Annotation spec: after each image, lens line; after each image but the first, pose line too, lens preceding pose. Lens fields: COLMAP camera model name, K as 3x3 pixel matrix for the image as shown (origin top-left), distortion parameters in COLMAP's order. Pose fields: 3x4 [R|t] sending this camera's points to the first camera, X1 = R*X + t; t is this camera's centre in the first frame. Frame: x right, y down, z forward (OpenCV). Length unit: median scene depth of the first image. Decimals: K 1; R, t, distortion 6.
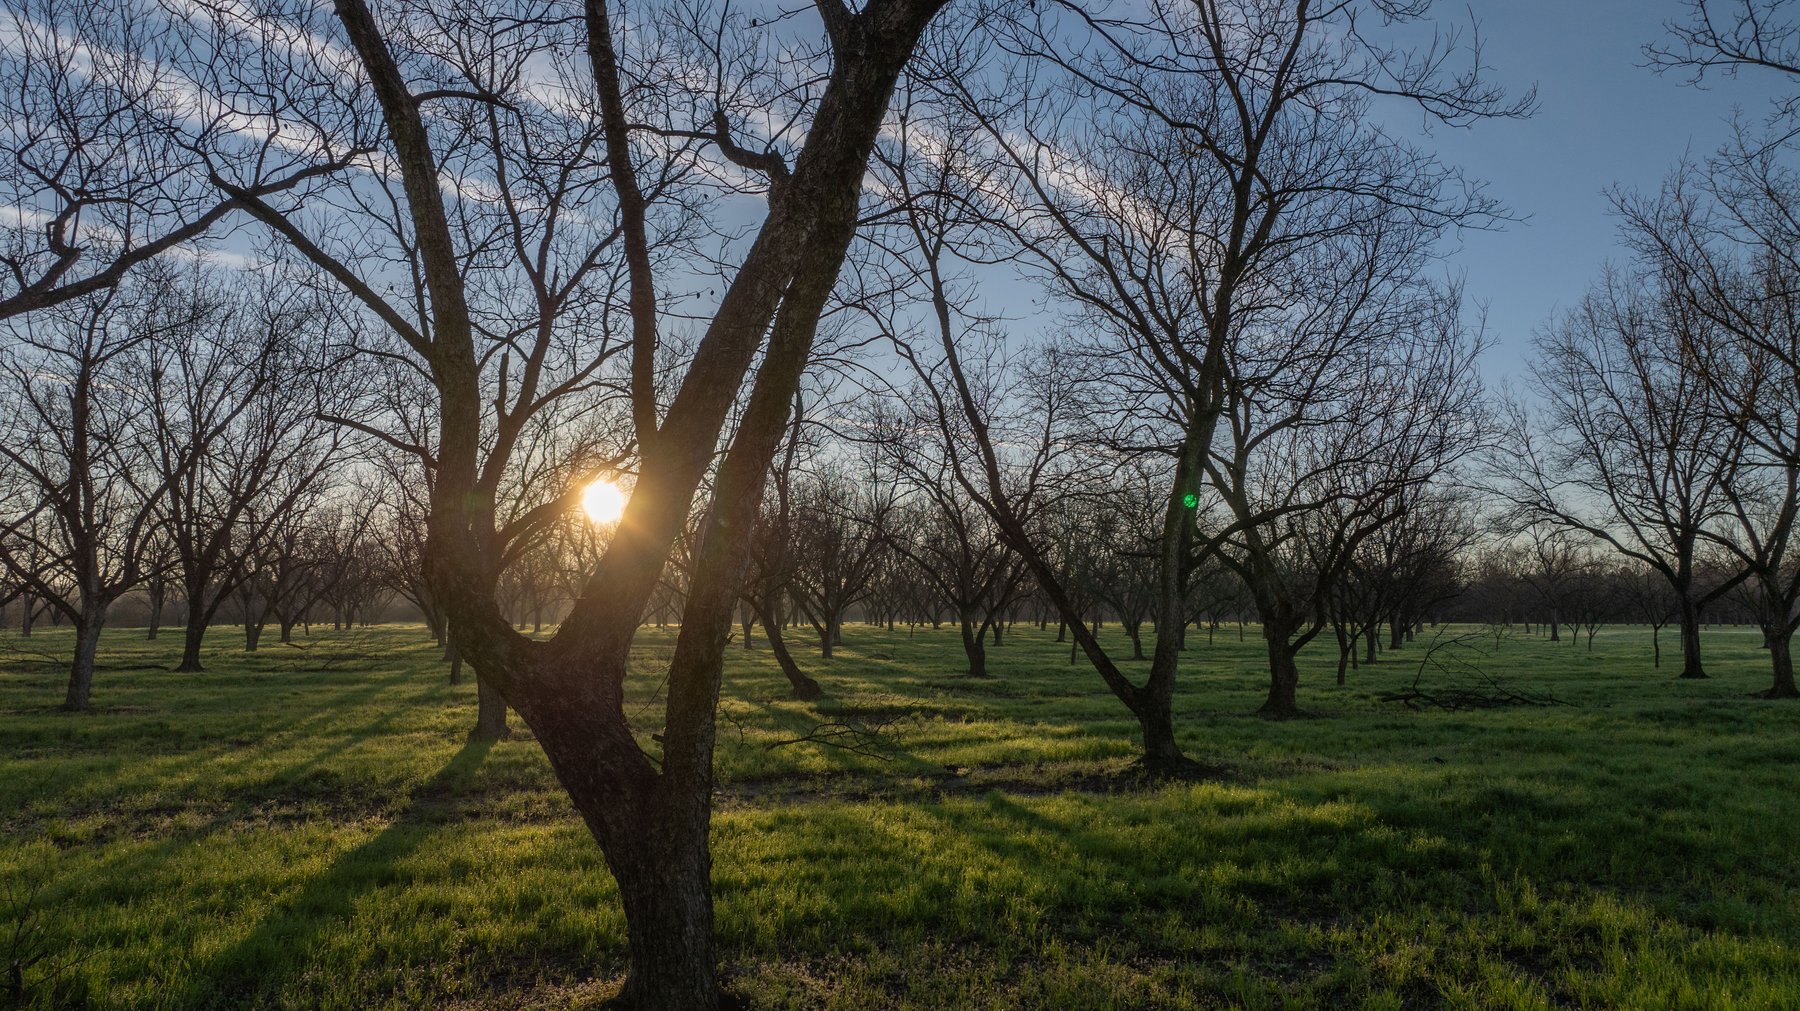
lens RADIAL K [[1268.2, 0, 895.4], [0, 1268.2, 512.1], [0, 0, 1]] dist [-0.038416, 0.037368]
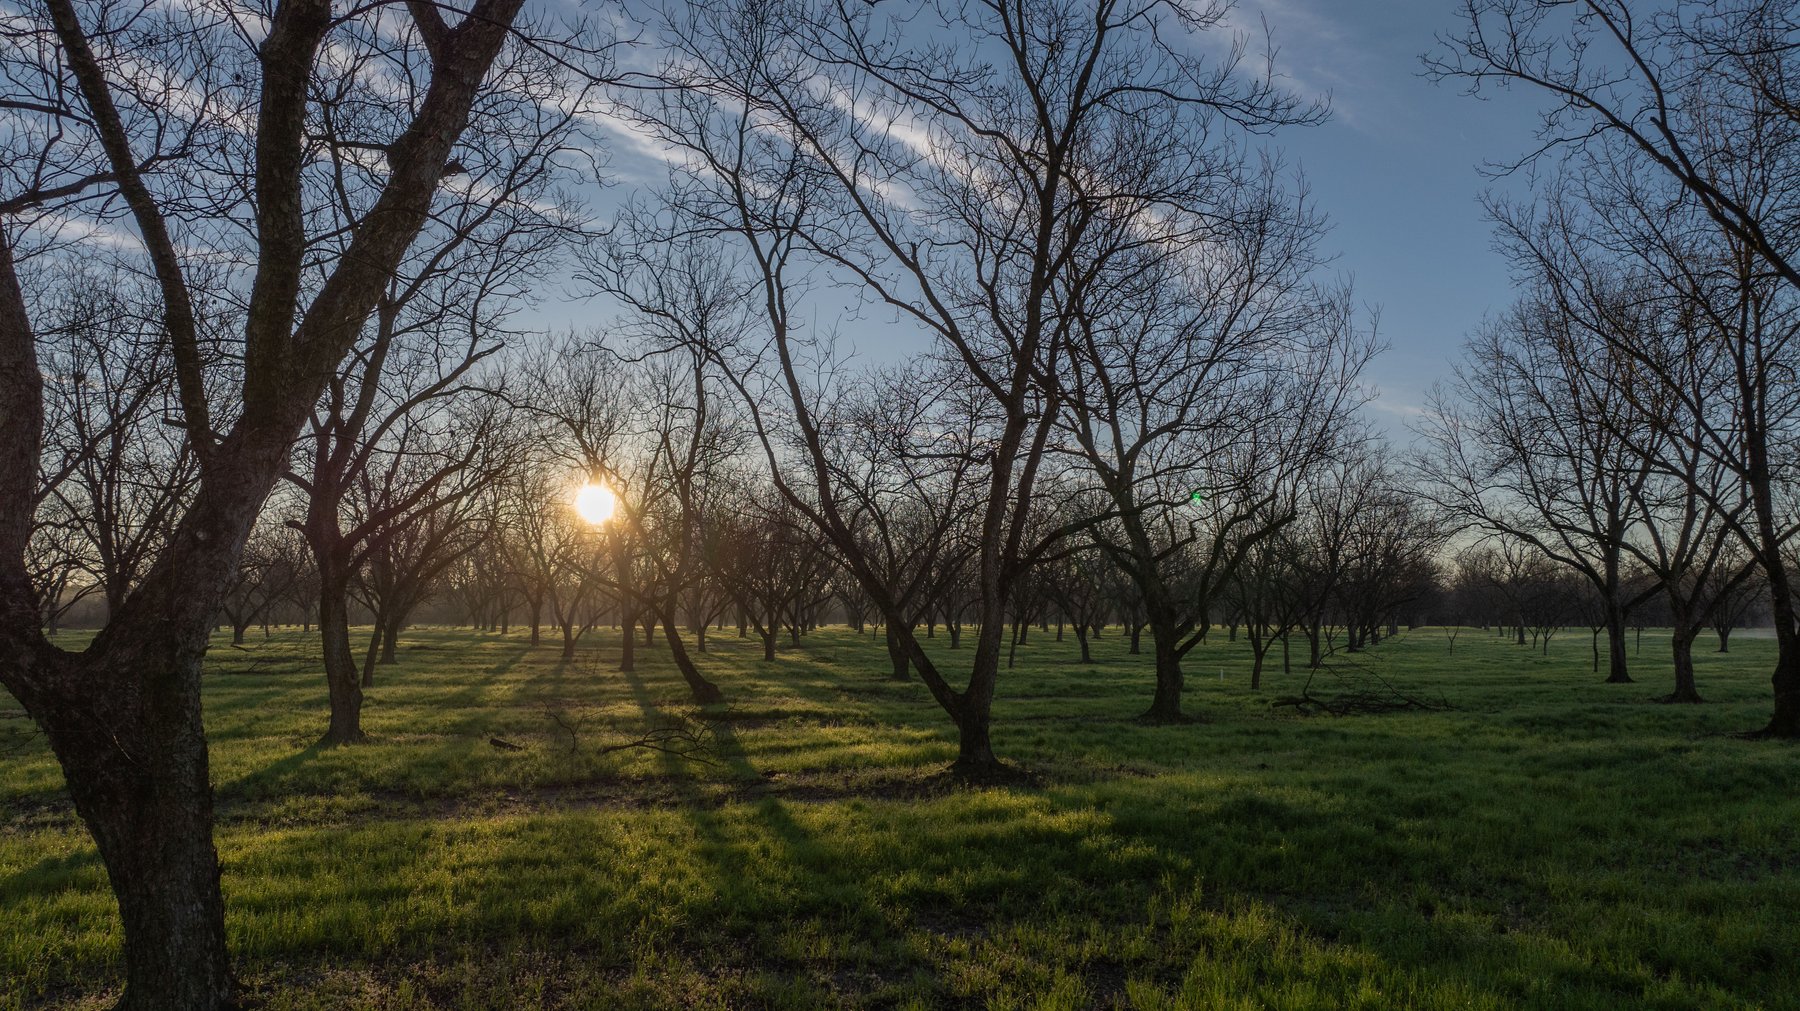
lens RADIAL K [[1268.2, 0, 904.3], [0, 1268.2, 500.9], [0, 0, 1]] dist [-0.038416, 0.037368]
pose [[0.999984, 0.001696, 0.005426, 0.100172], [-0.001641, 0.999947, -0.010155, -0.002122], [-0.005442, 0.010146, 0.999934, -0.001798]]
